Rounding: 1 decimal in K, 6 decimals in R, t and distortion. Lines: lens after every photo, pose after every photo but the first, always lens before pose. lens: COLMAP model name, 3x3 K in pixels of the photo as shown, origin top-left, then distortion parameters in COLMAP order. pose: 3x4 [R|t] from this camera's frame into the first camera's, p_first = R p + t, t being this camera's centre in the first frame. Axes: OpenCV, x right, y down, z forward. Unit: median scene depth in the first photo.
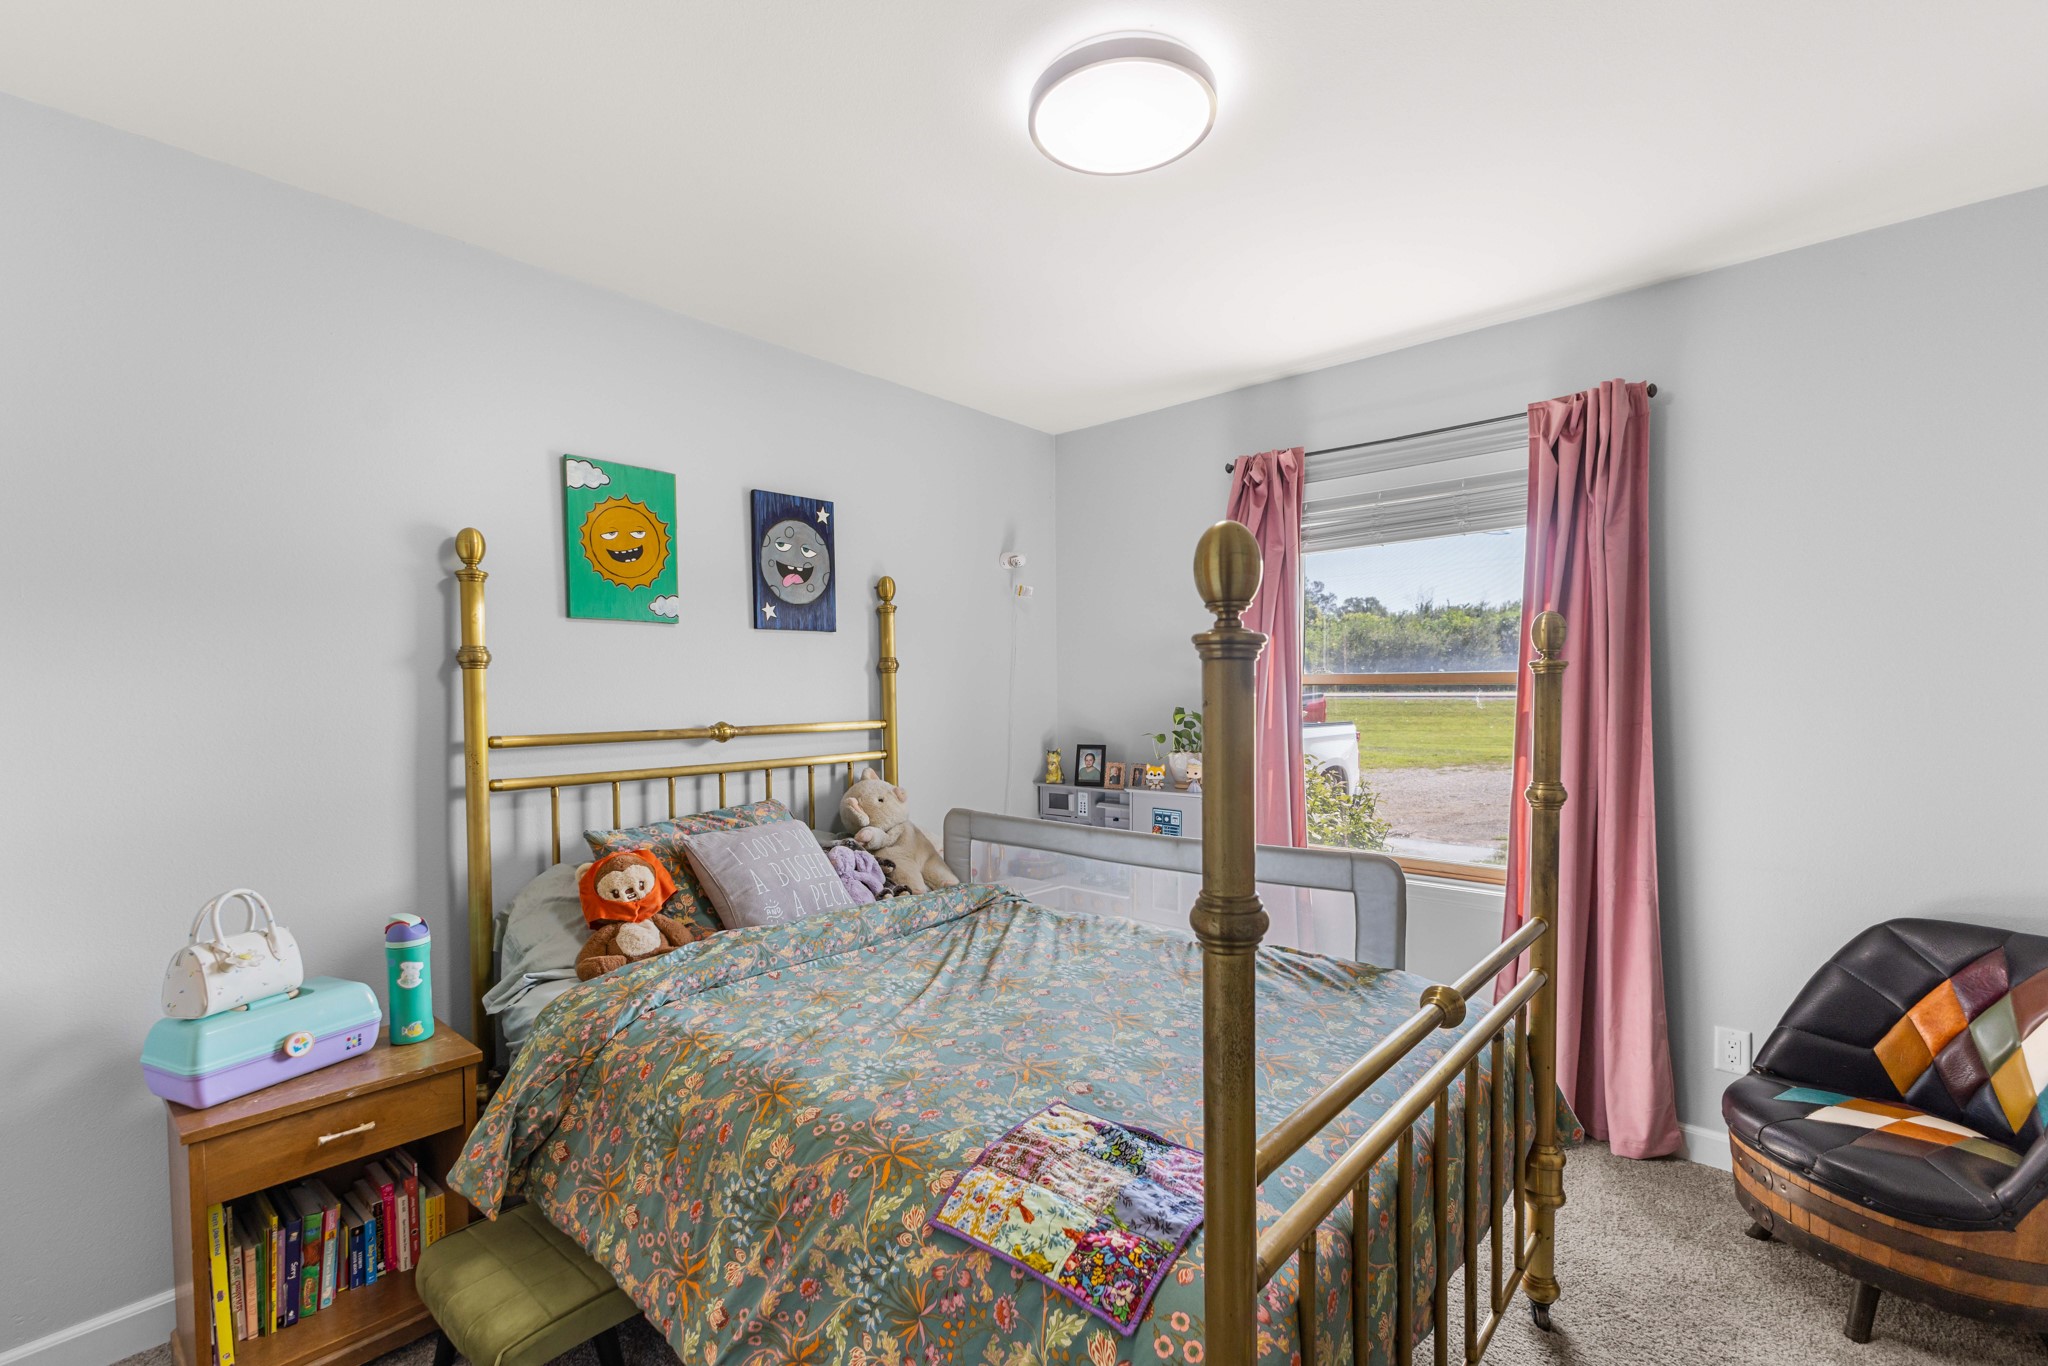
lens RADIAL K [[887.6, 0, 1029.8], [0, 887.6, 677.1], [0, 0, 1]] dist [0.007431, -0.000094]
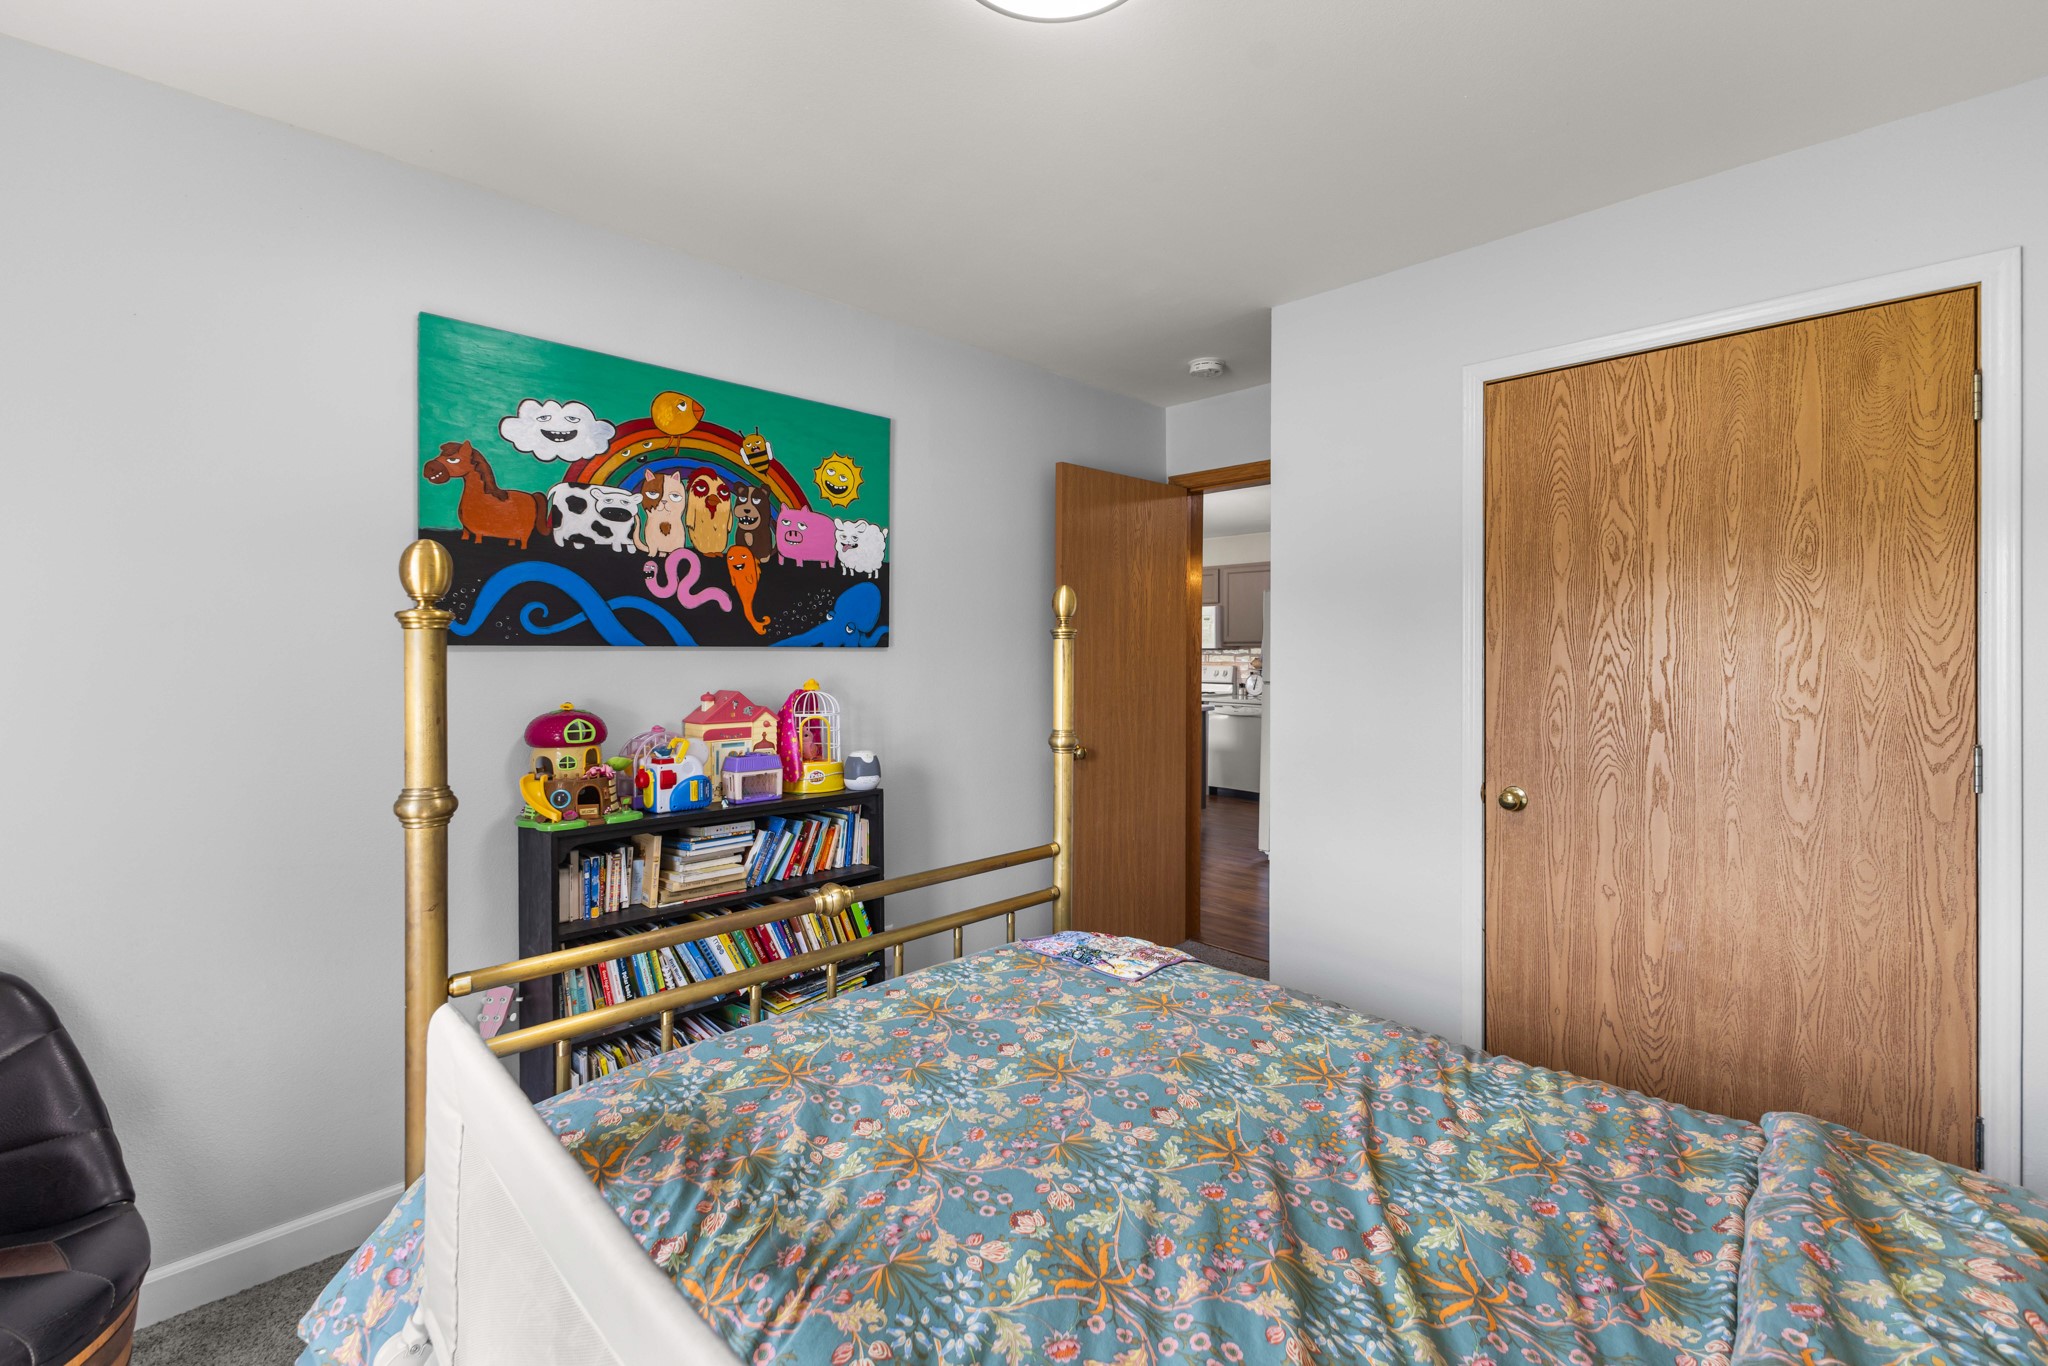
lens RADIAL K [[887.6, 0, 1029.8], [0, 887.6, 677.1], [0, 0, 1]] dist [0.007431, -0.000094]
pose [[-0.997483, 0.004185, 0.070777, 0.061951], [0.005129, 0.999900, 0.013156, 0.024733], [-0.070715, 0.013486, -0.997405, 1.574385]]
